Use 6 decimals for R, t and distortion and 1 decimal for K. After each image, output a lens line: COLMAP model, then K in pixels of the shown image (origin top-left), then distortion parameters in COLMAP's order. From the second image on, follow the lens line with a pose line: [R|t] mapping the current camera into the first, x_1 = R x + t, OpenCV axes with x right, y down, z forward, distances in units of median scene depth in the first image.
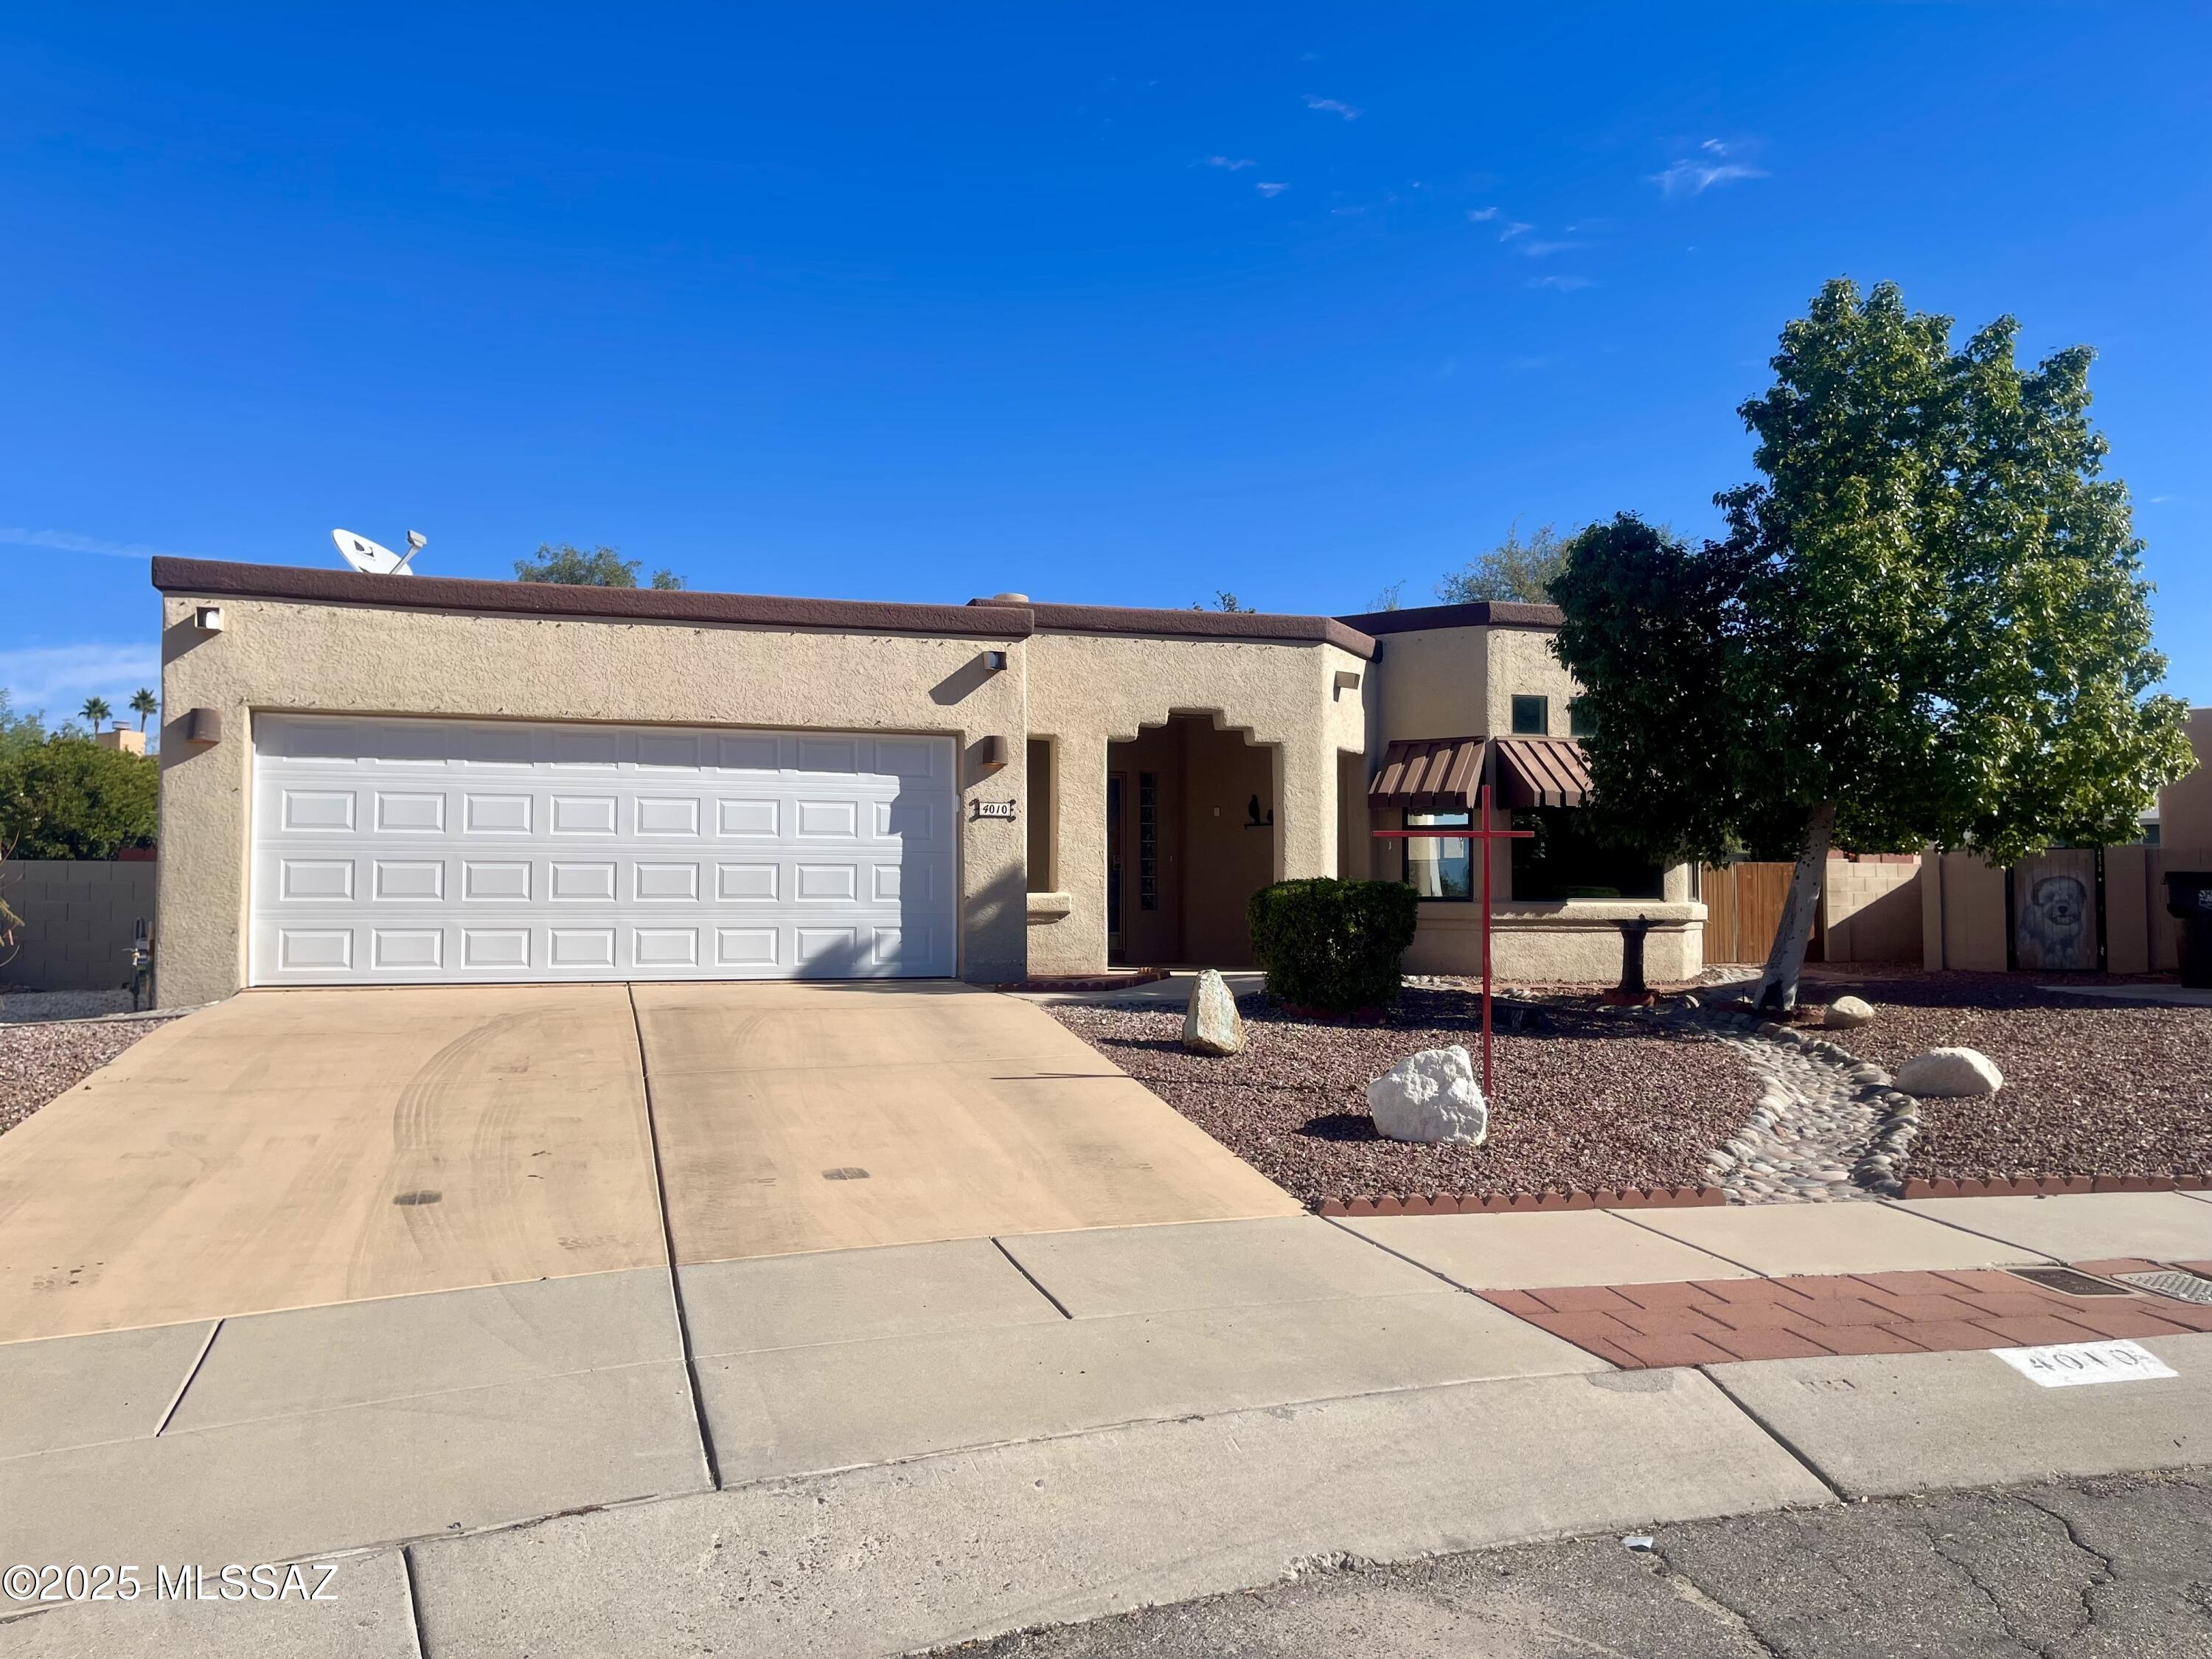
lens RADIAL K [[1647.3, 0, 1128.5], [0, 1647.3, 832.3], [0, 0, 1]] dist [0.044585, -0.078721]
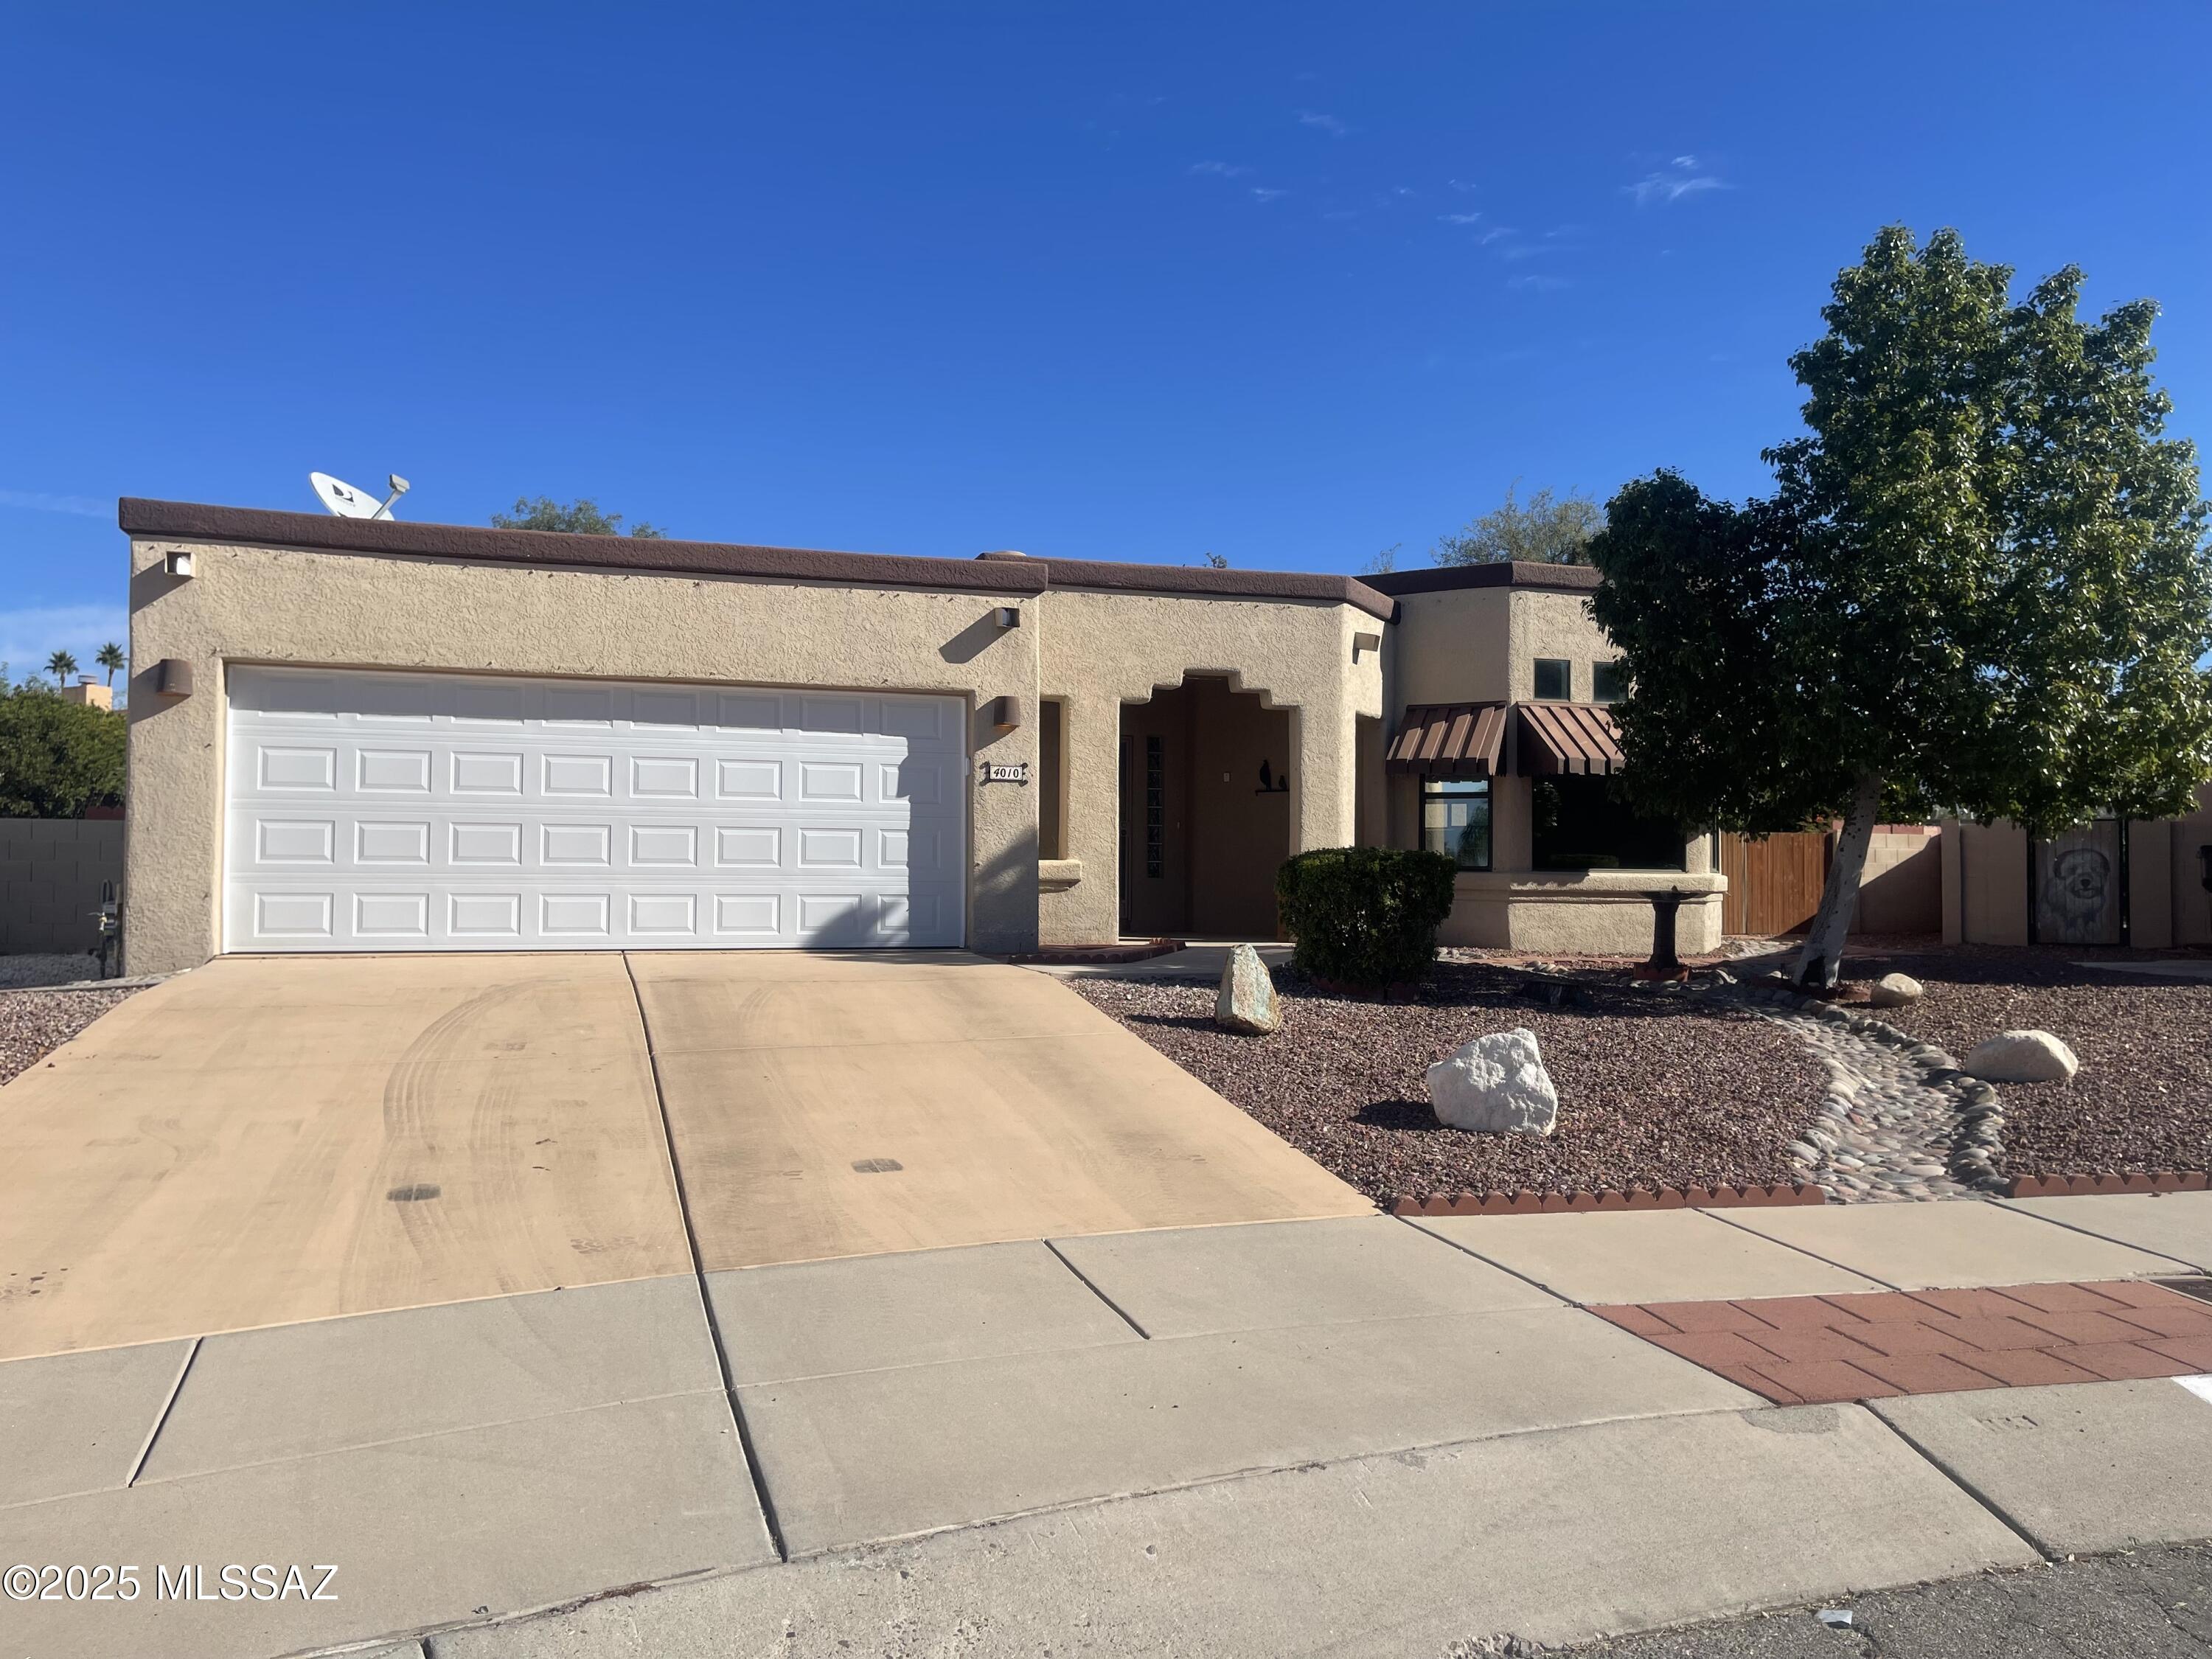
lens RADIAL K [[1647.3, 0, 1128.5], [0, 1647.3, 832.3], [0, 0, 1]] dist [0.044585, -0.078721]
pose [[0.999877, 0.007065, 0.014037, -0.027122], [-0.007365, 0.999743, 0.021453, -0.000550], [-0.013882, -0.021554, 0.999671, 0.046933]]
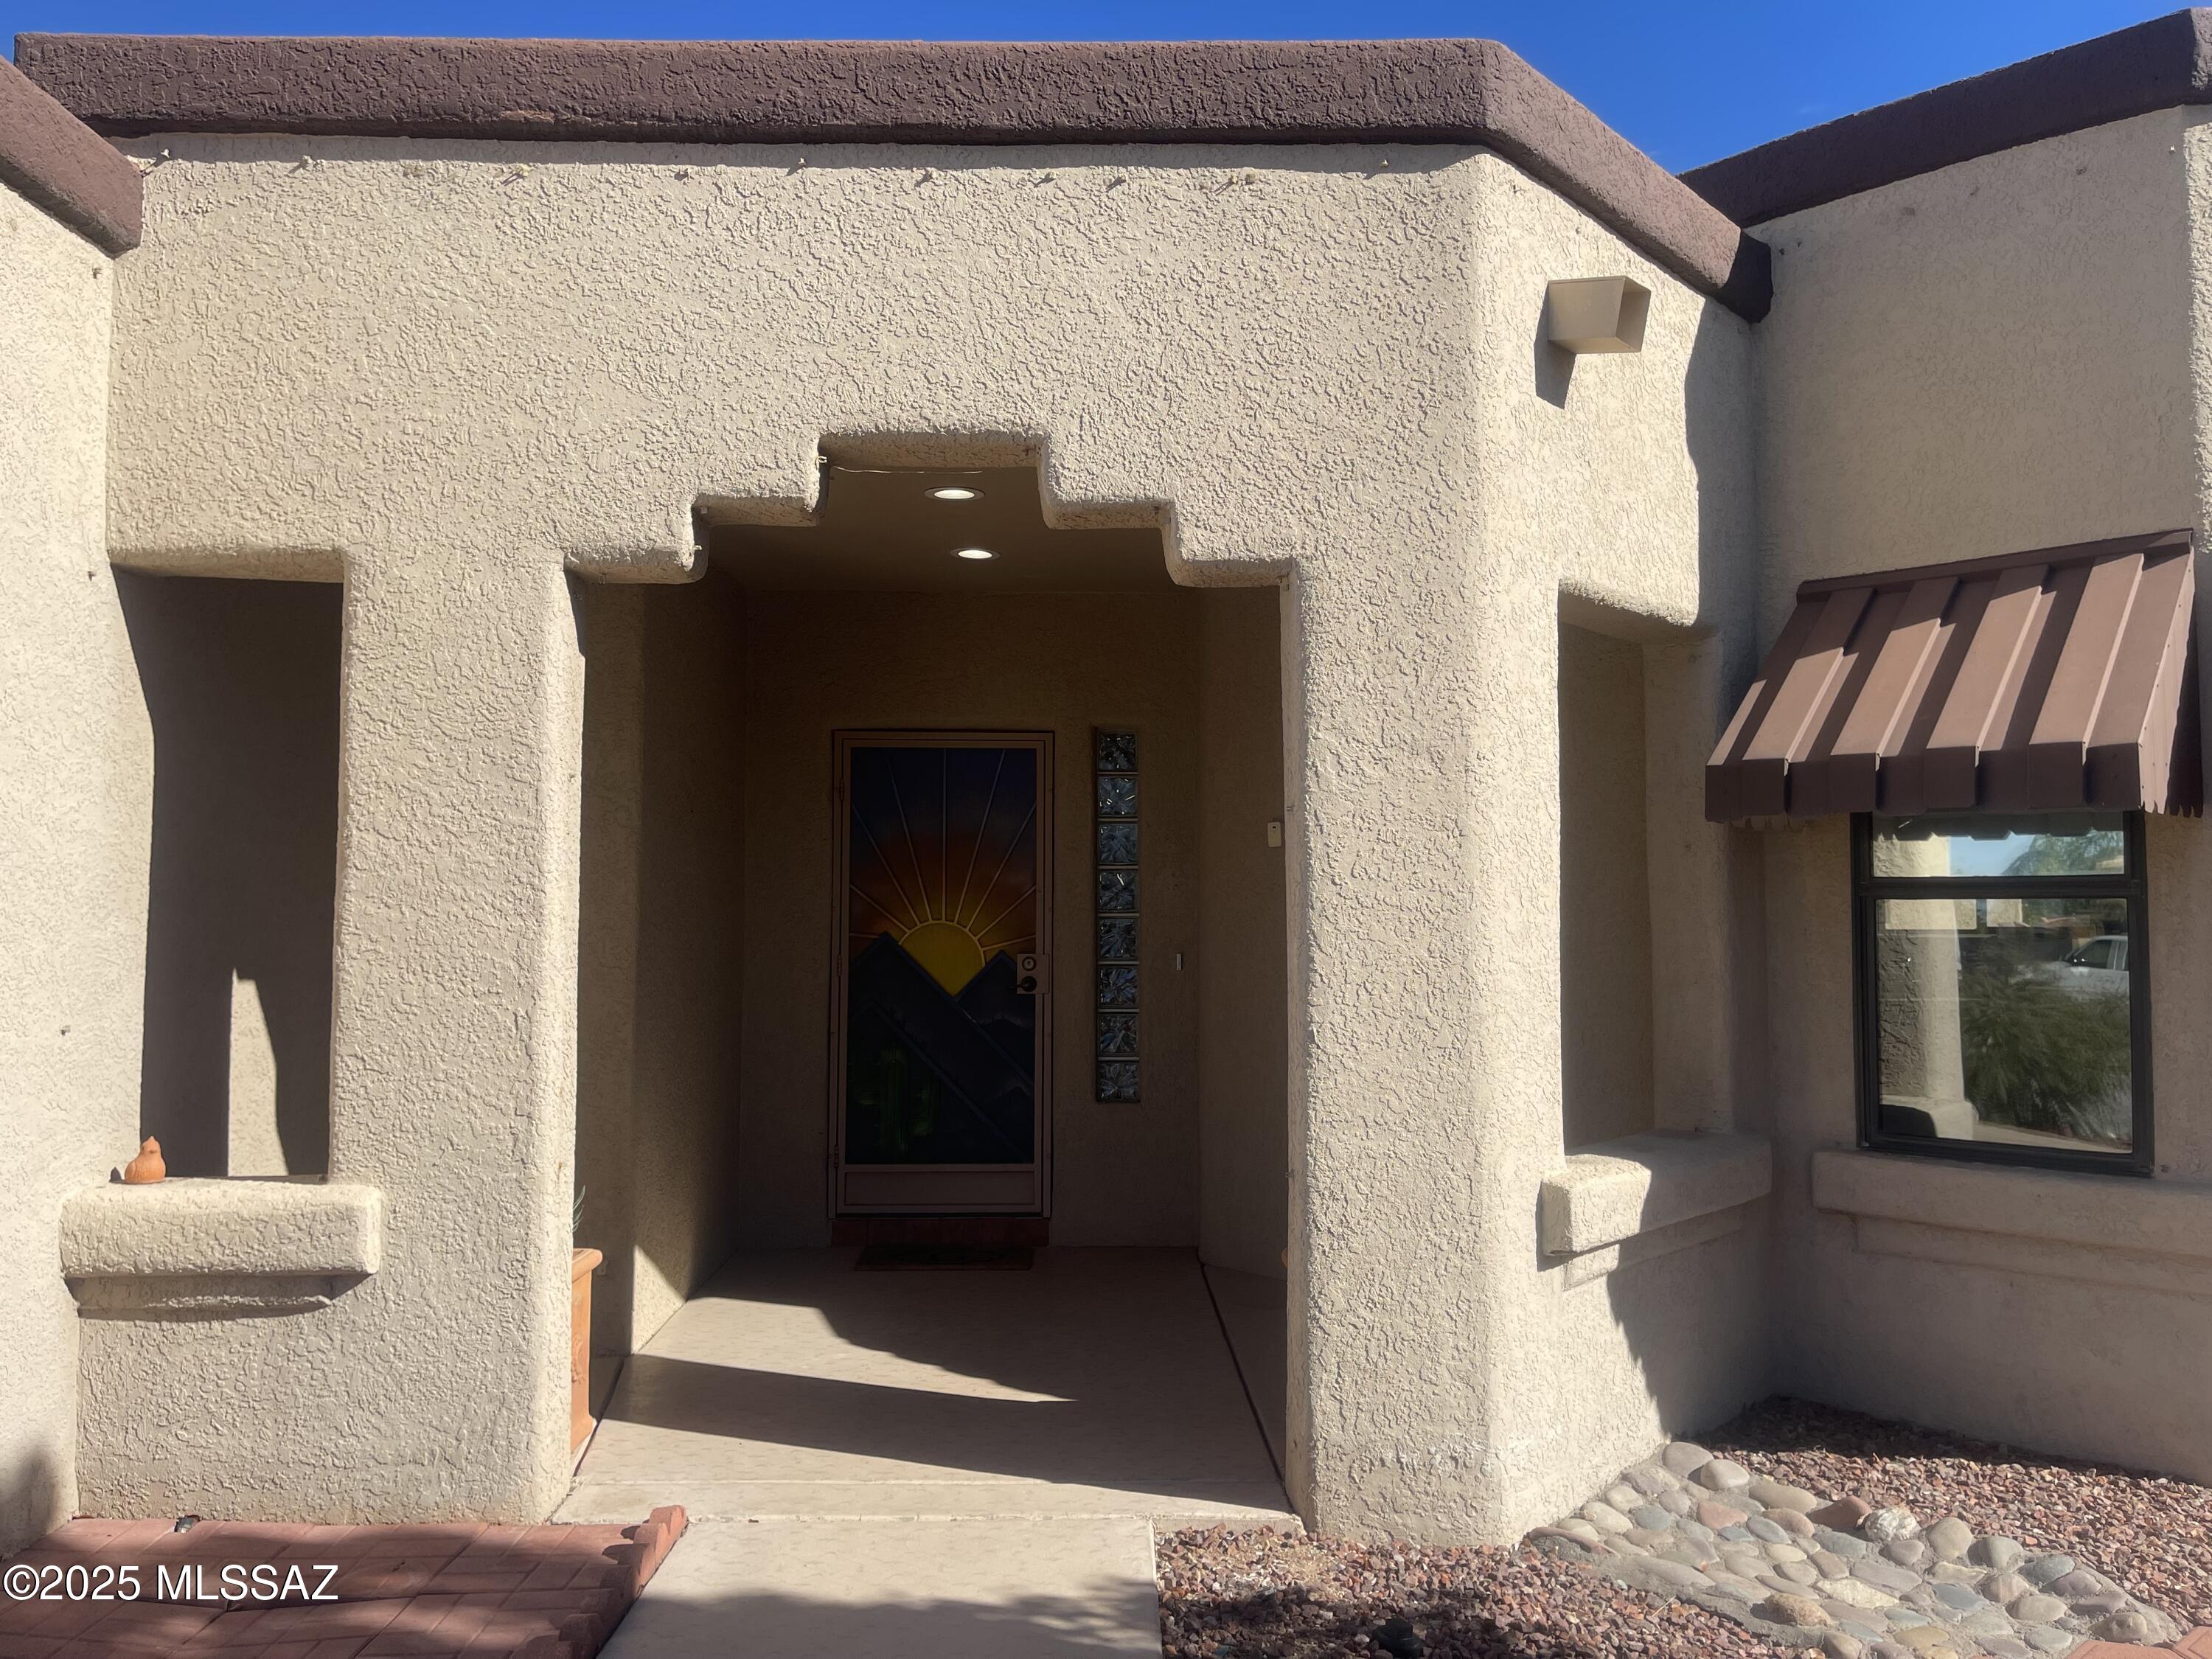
lens RADIAL K [[1665.7, 0, 1108.7], [0, 1665.7, 820.3], [0, 0, 1]] dist [0.053074, -0.082041]
pose [[0.963079, -0.014723, -0.268817, 0.177562], [0.011713, 0.999849, -0.012799, -0.017206], [0.268965, 0.009178, 0.963106, 1.013197]]
